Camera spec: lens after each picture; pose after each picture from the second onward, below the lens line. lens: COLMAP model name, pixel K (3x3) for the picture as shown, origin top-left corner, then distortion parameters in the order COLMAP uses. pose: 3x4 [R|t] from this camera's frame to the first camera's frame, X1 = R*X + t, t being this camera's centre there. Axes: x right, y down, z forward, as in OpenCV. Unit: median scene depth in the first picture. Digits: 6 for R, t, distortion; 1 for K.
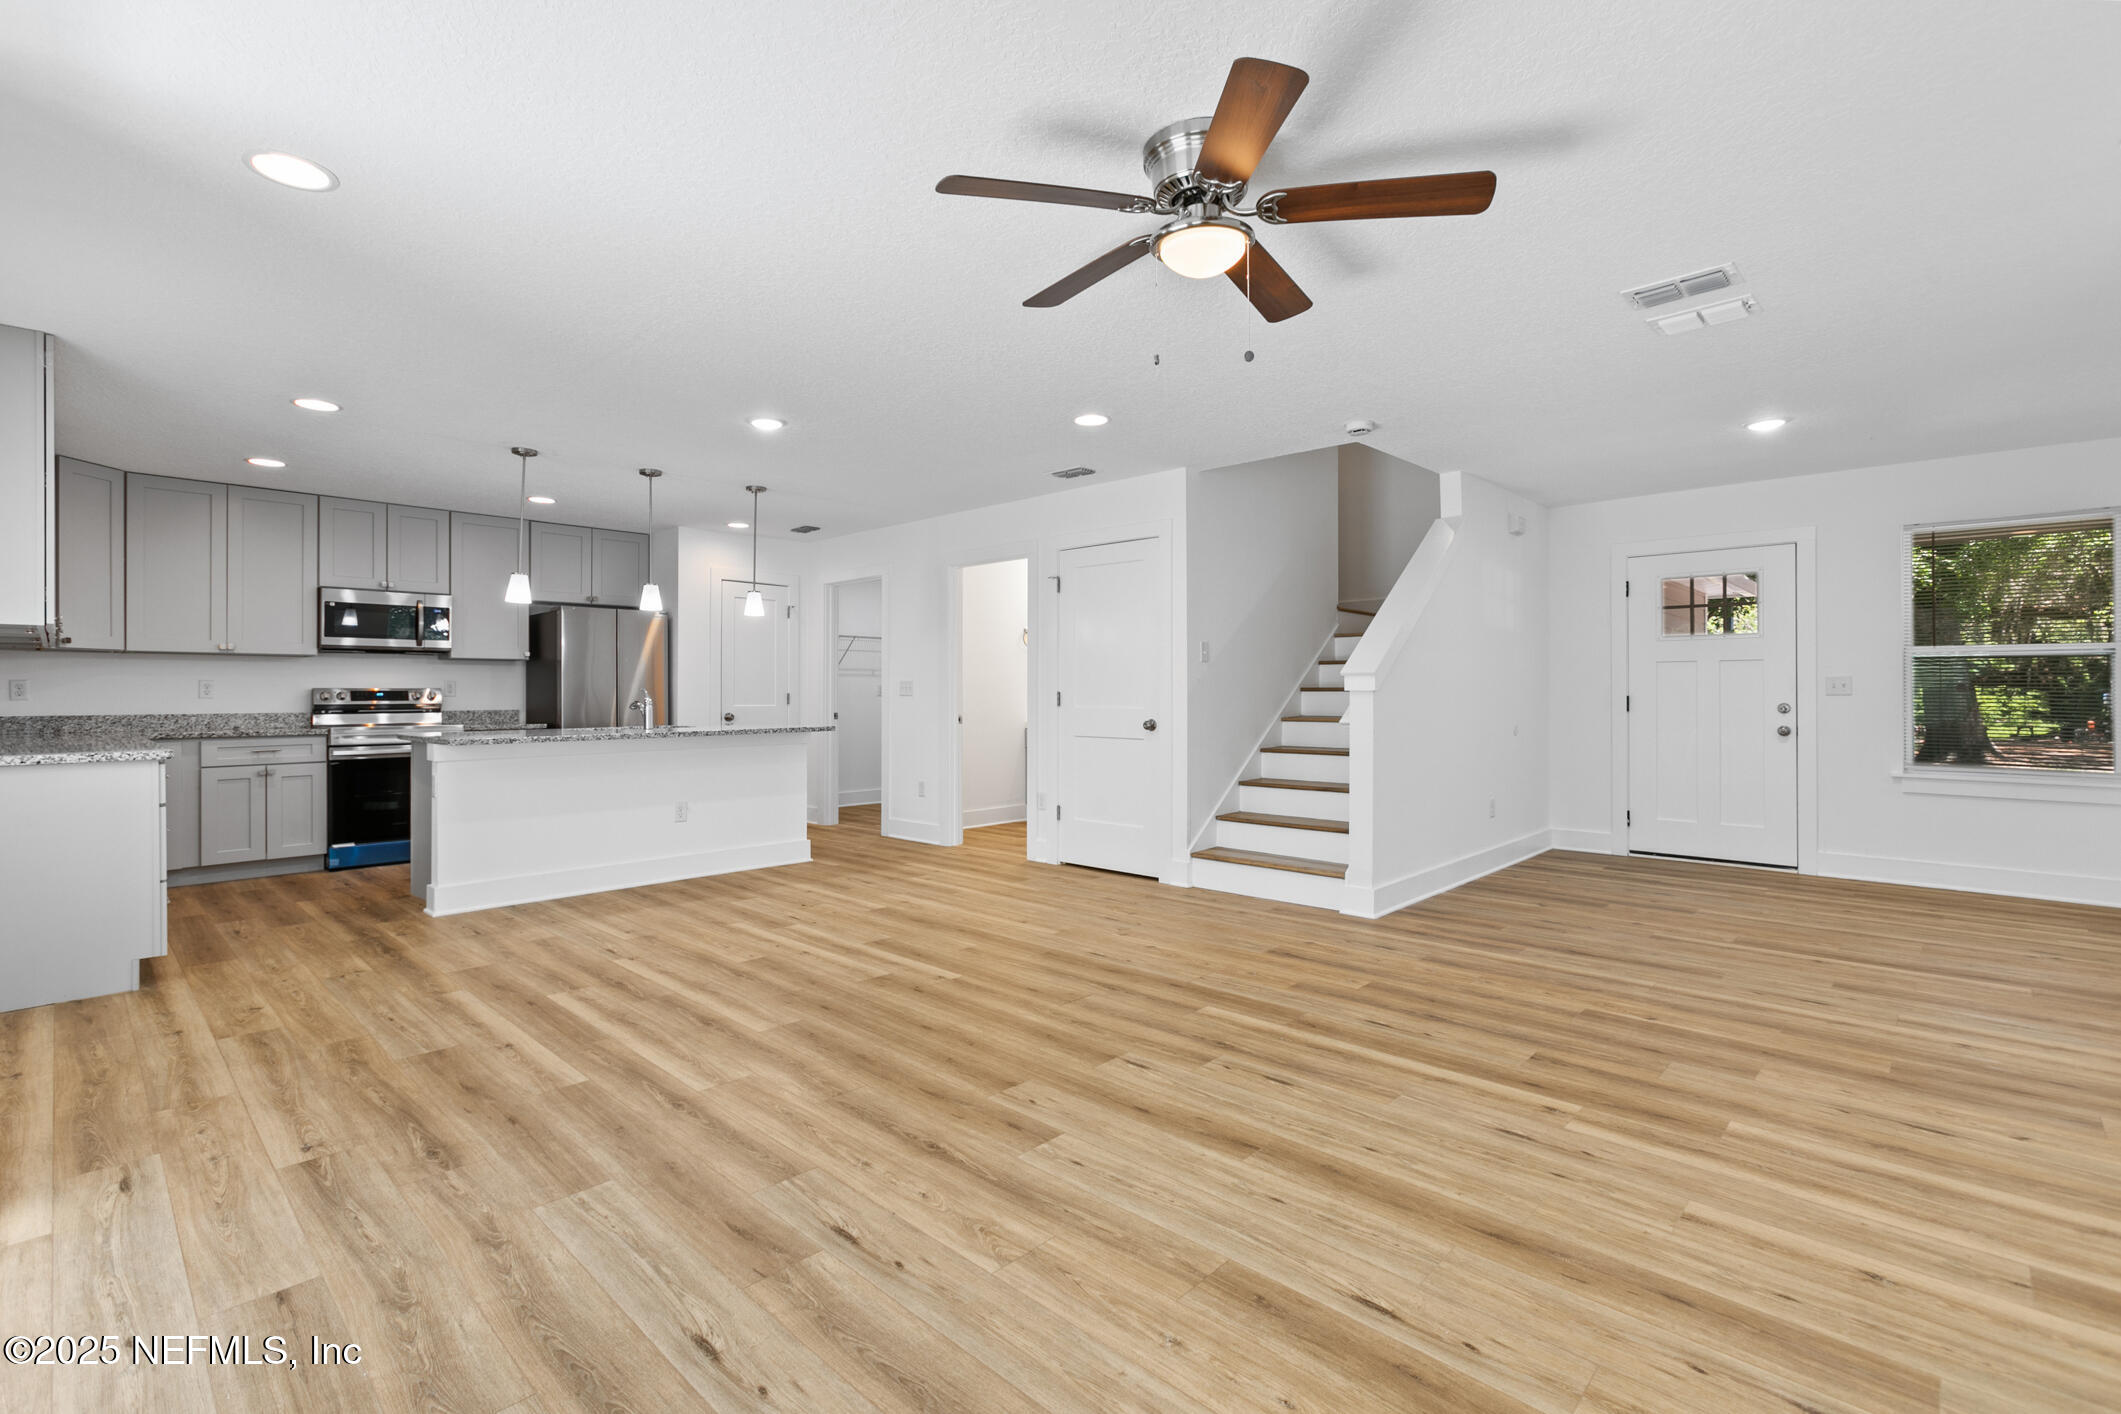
lens RADIAL K [[955.7, 0, 1055.9], [0, 955.7, 700.4], [0, 0, 1]] dist [0.001293, 0.000510]
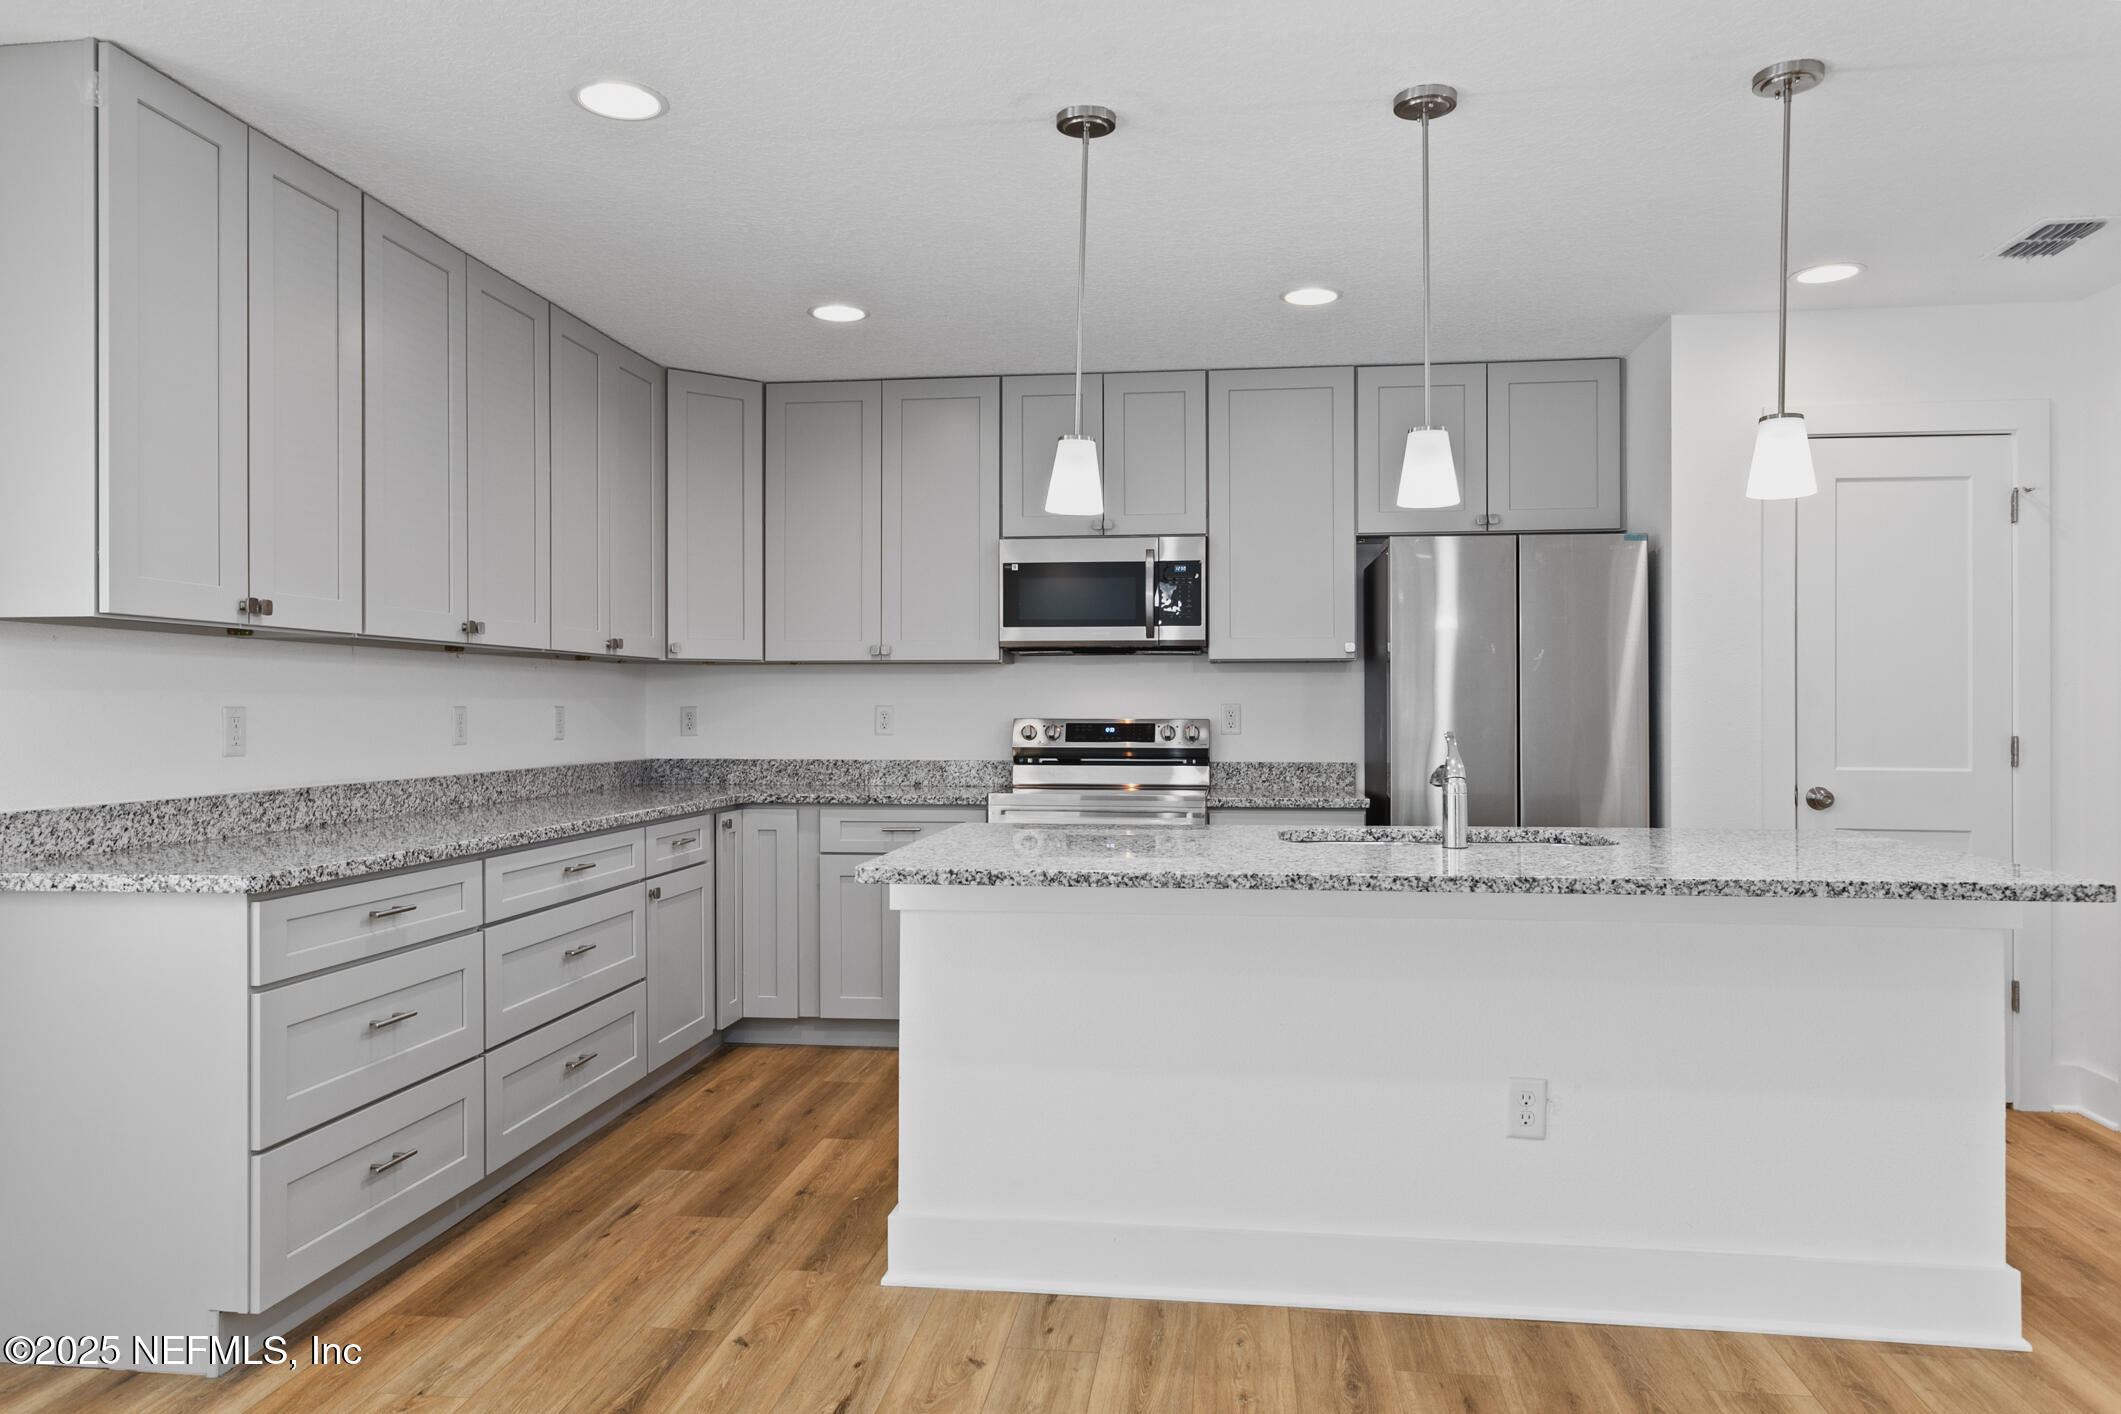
lens RADIAL K [[1391.3, 0, 1054.6], [0, 1391.3, 703.1], [0, 0, 1]] dist [0.003327, 0.001700]
pose [[0.587727, 0.000081, -0.809059, -0.092629], [-0.008506, 0.999945, -0.006078, -0.017368], [0.809015, 0.010454, 0.587696, 0.540600]]
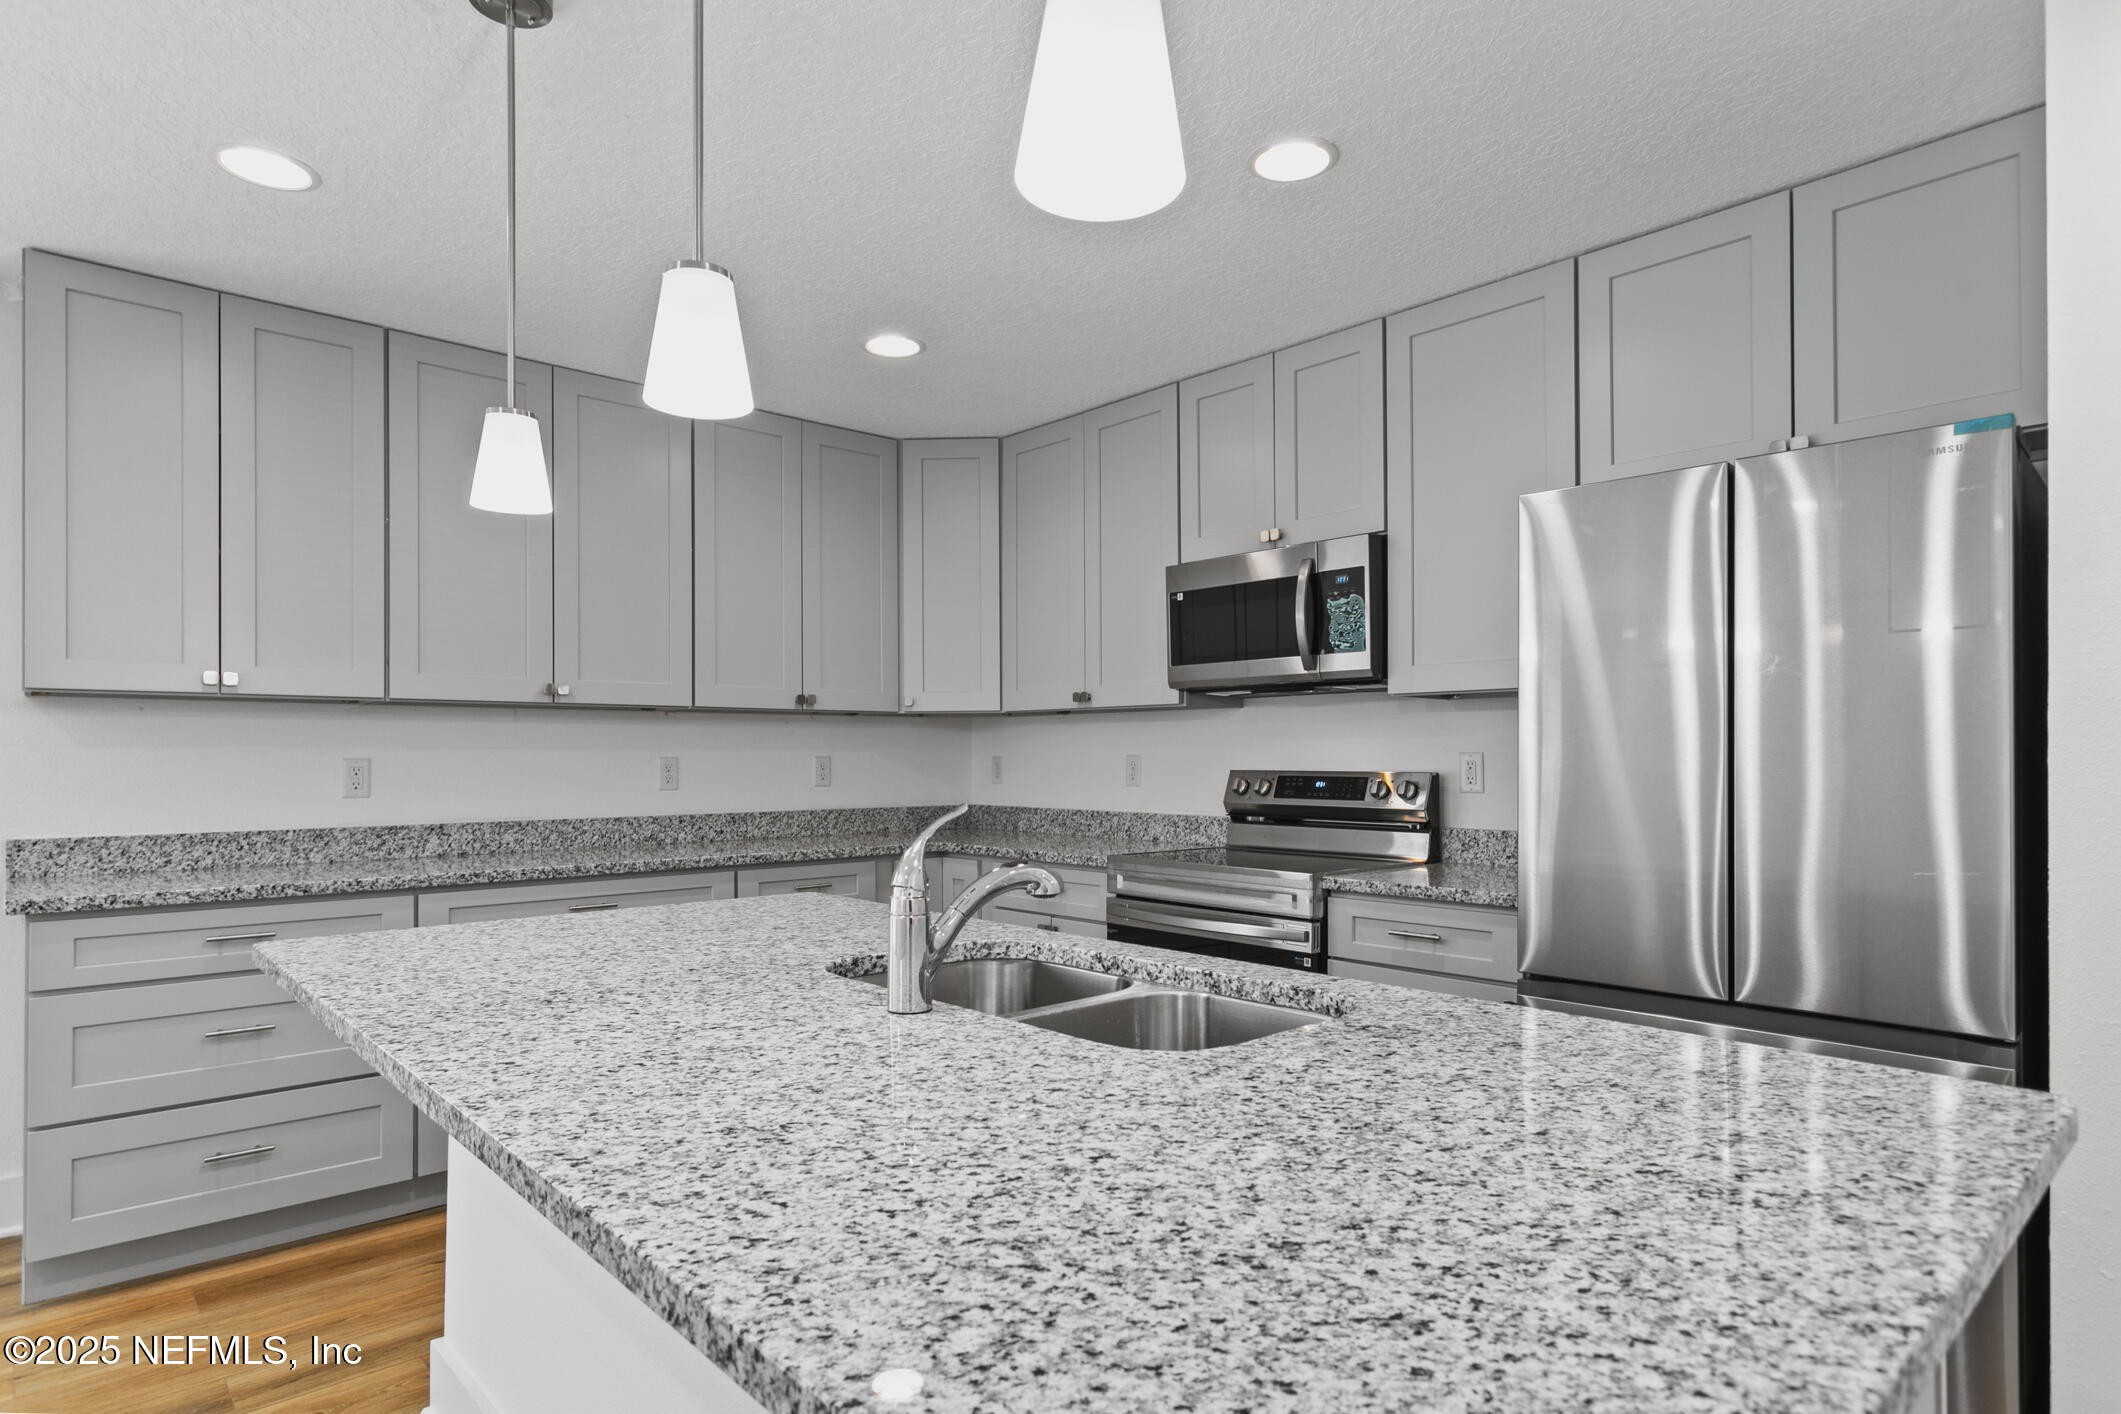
lens RADIAL K [[1143.5, 0, 1068.5], [0, 1143.5, 746.4], [0, 0, 1]] dist [0.000441, 0.000771]
pose [[-0.064739, -0.004978, -0.997890, -0.176894], [-0.006467, 0.999969, -0.004569, -0.022062], [0.997881, 0.006158, -0.064769, 0.970416]]
